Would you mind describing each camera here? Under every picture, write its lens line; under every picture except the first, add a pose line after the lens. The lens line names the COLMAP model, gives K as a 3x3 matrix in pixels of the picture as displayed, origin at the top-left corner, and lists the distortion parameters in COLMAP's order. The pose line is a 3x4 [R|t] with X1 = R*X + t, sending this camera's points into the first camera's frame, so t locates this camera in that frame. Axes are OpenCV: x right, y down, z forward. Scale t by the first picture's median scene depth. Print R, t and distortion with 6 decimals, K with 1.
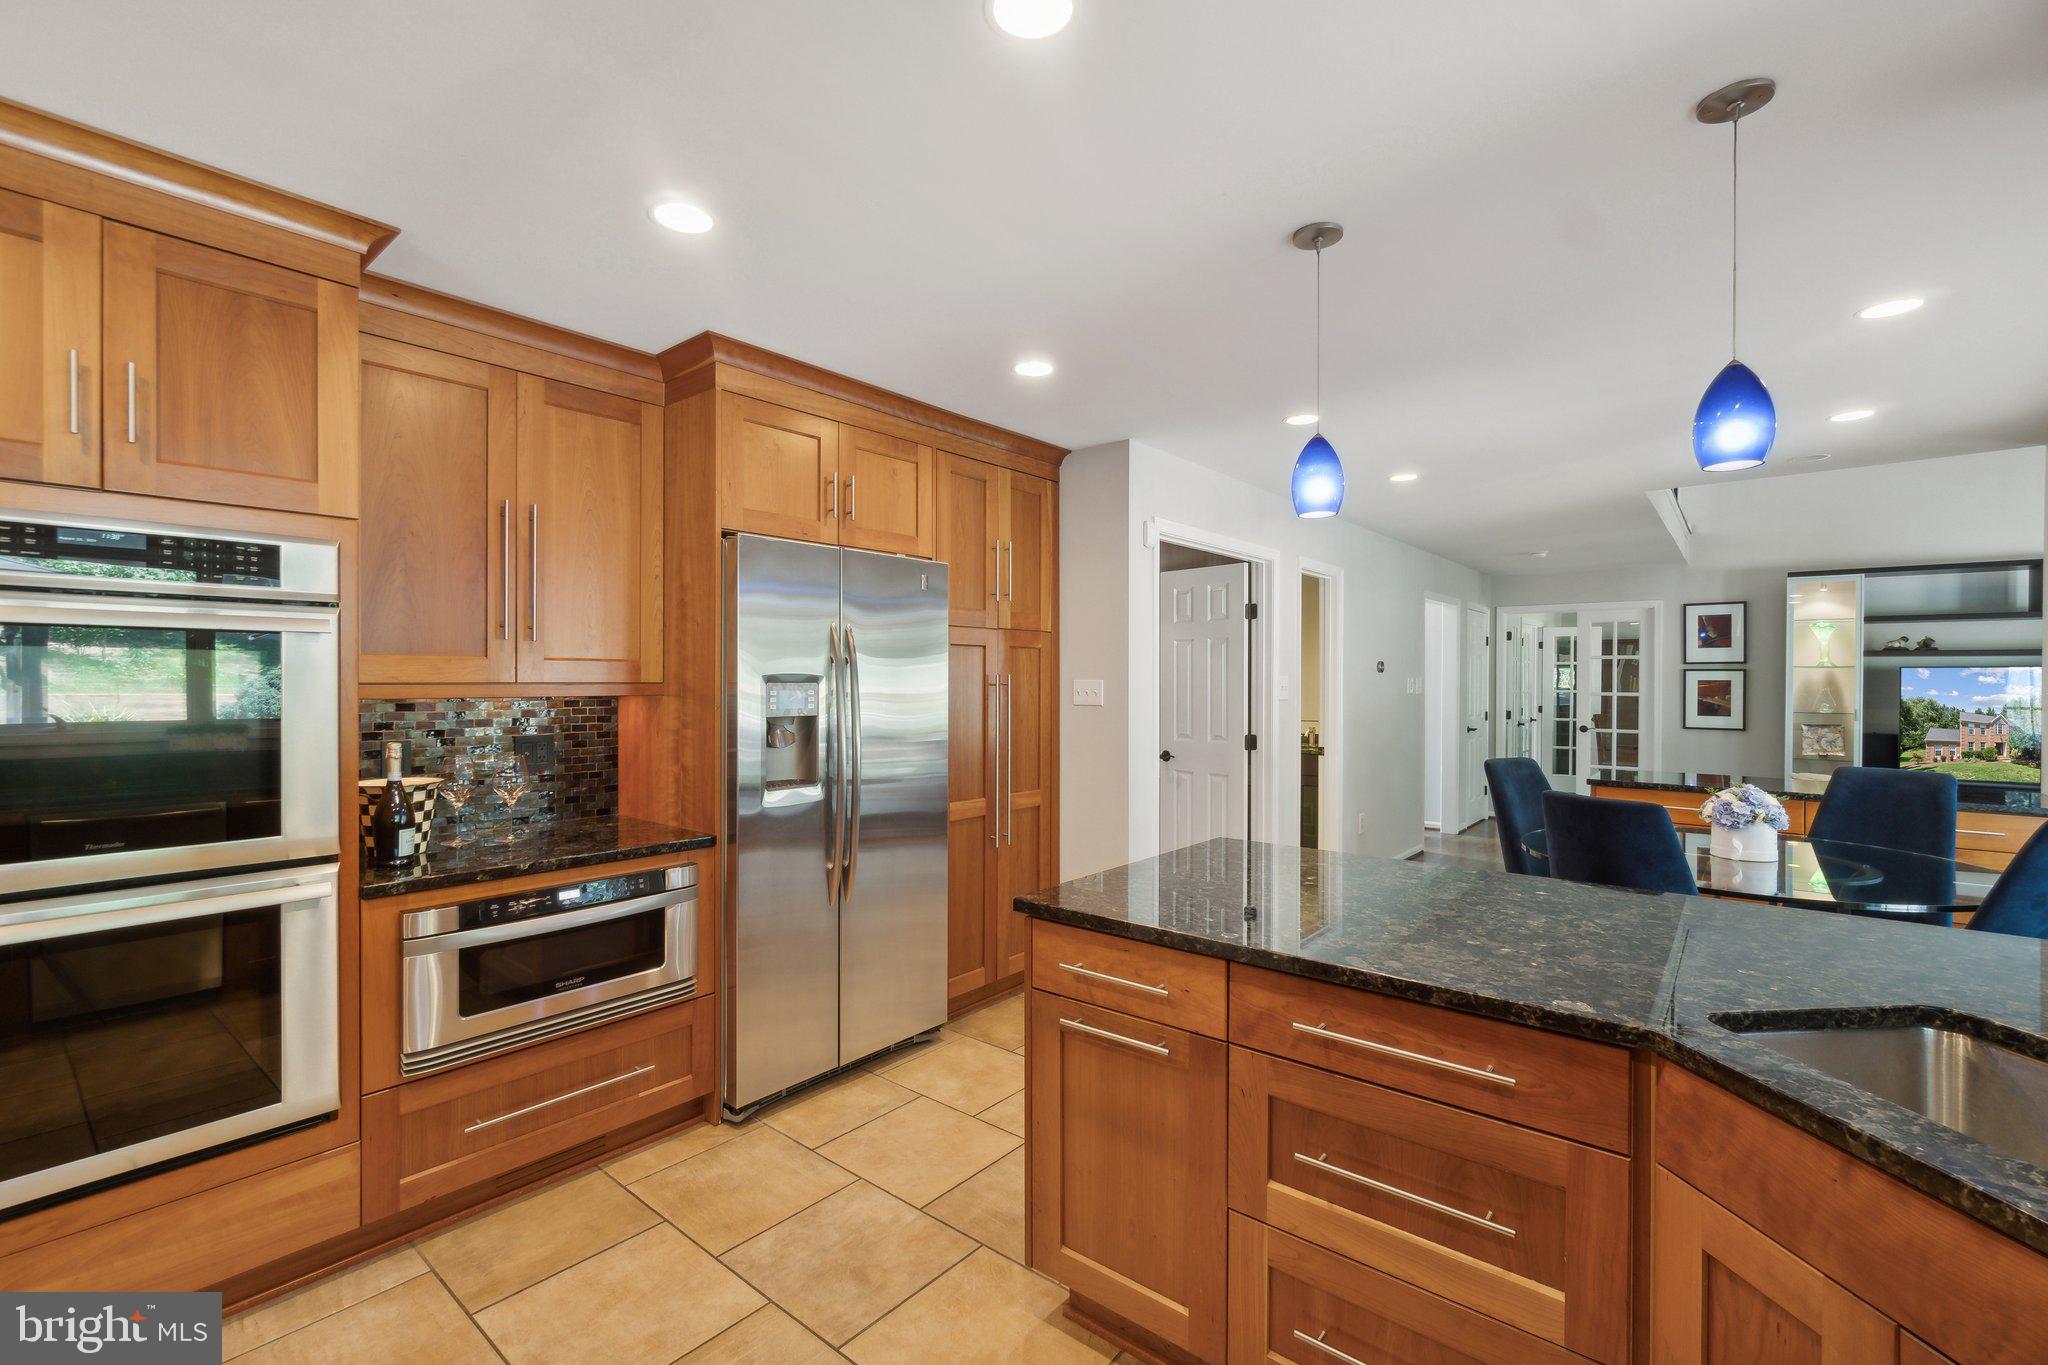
lens RADIAL K [[888.1, 0, 1011.6], [0, 888.1, 690.1], [0, 0, 1]] dist [-0.000619, -0.000250]
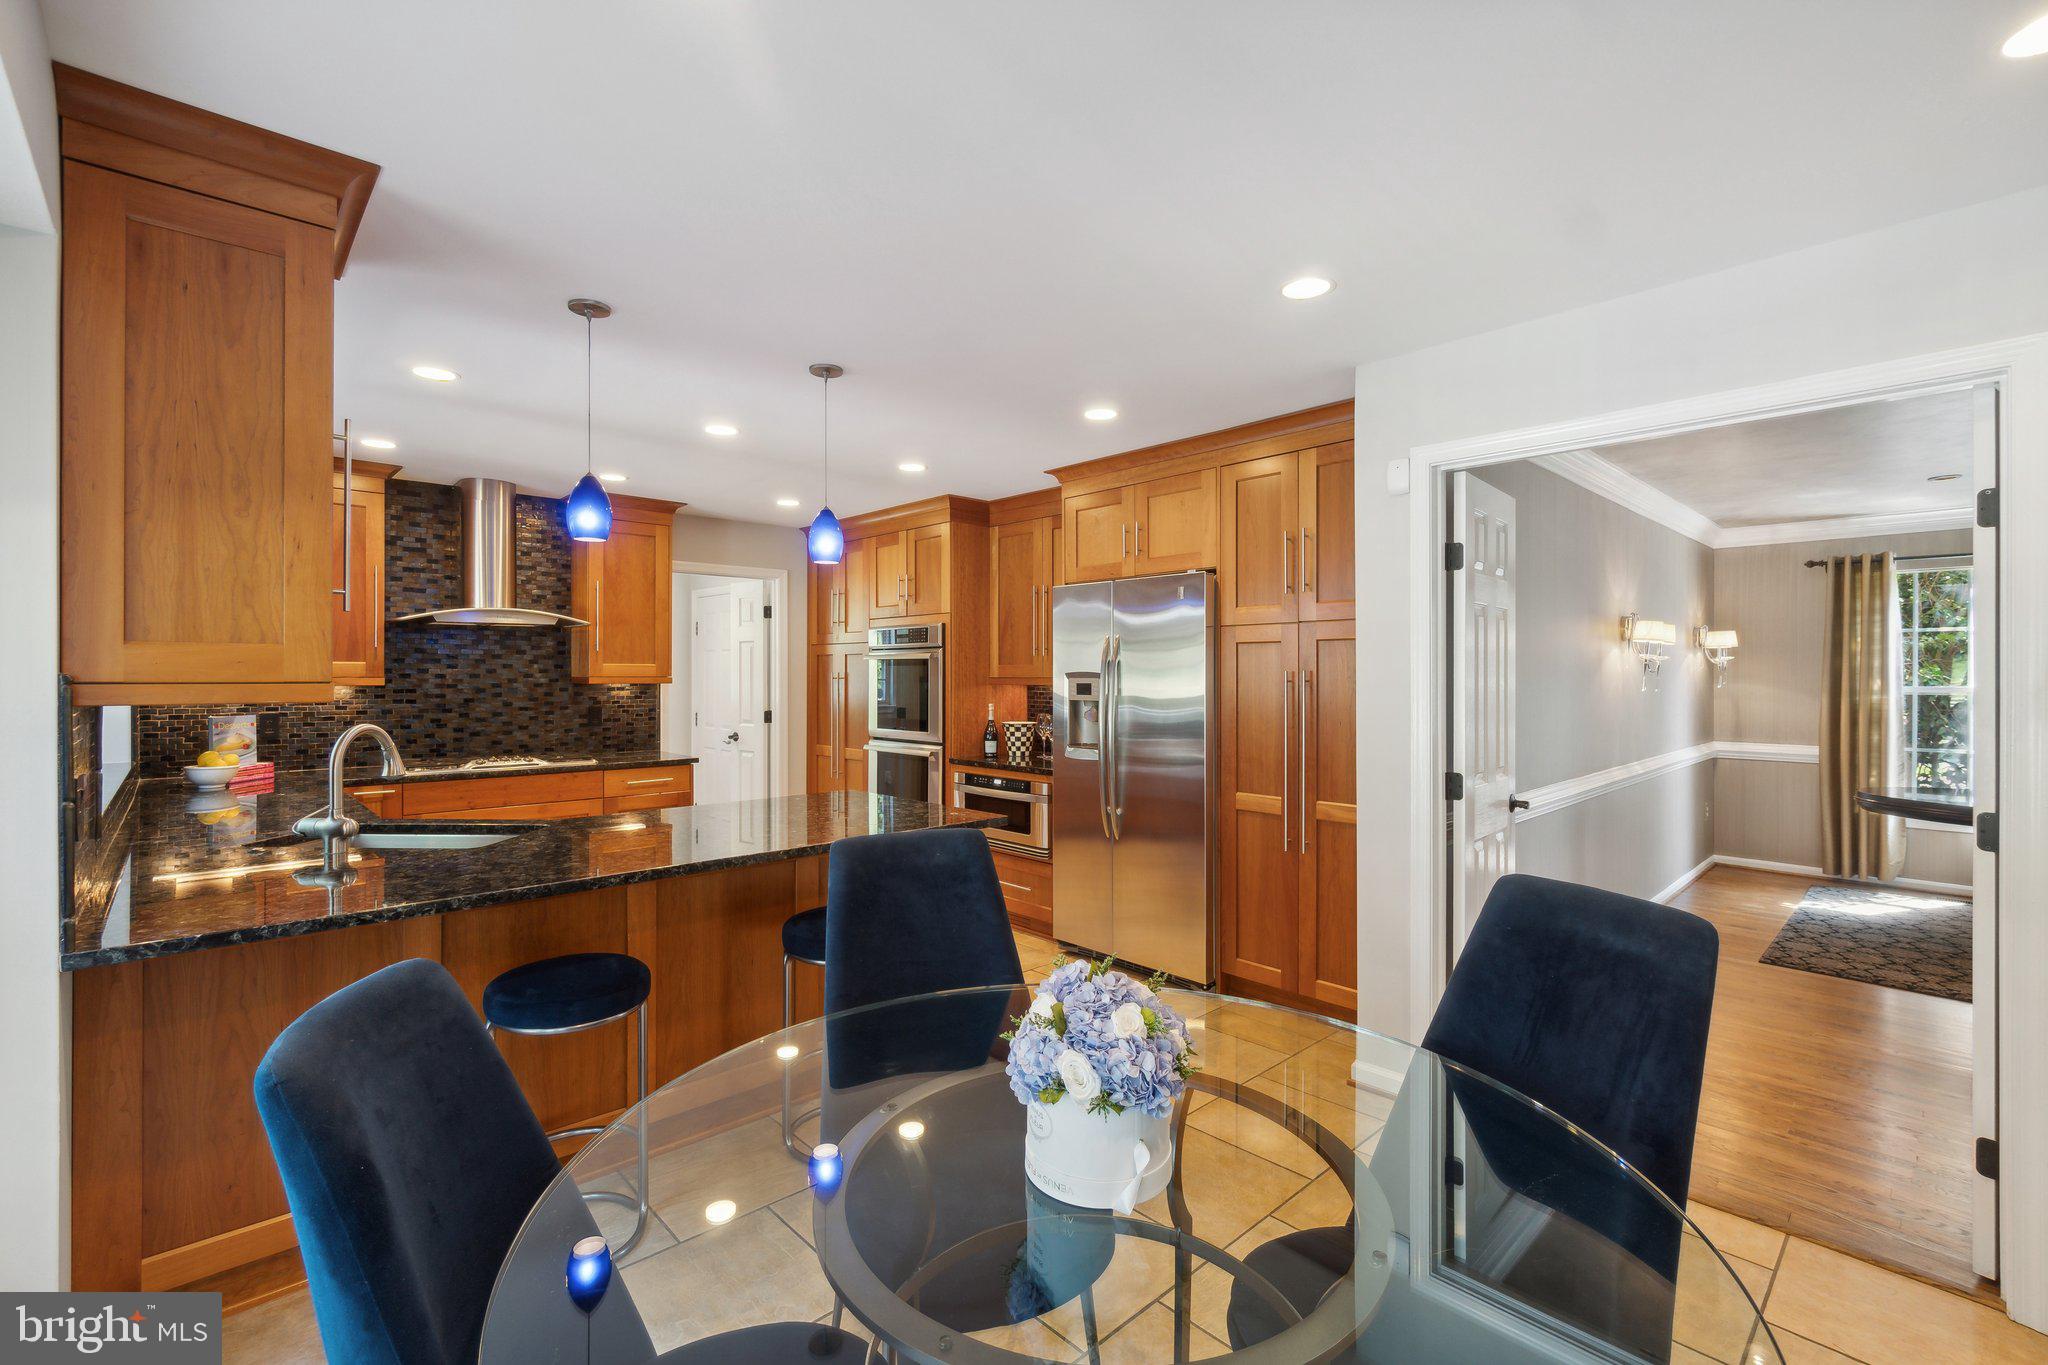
lens RADIAL K [[888.1, 0, 1017.1], [0, 888.1, 676.2], [0, 0, 1]] dist [-0.000619, -0.000250]
pose [[-0.131601, -0.000882, -0.991302, 1.363687], [-0.009943, 0.999950, 0.000431, -0.011581], [0.991253, 0.009913, -0.131603, 1.179120]]
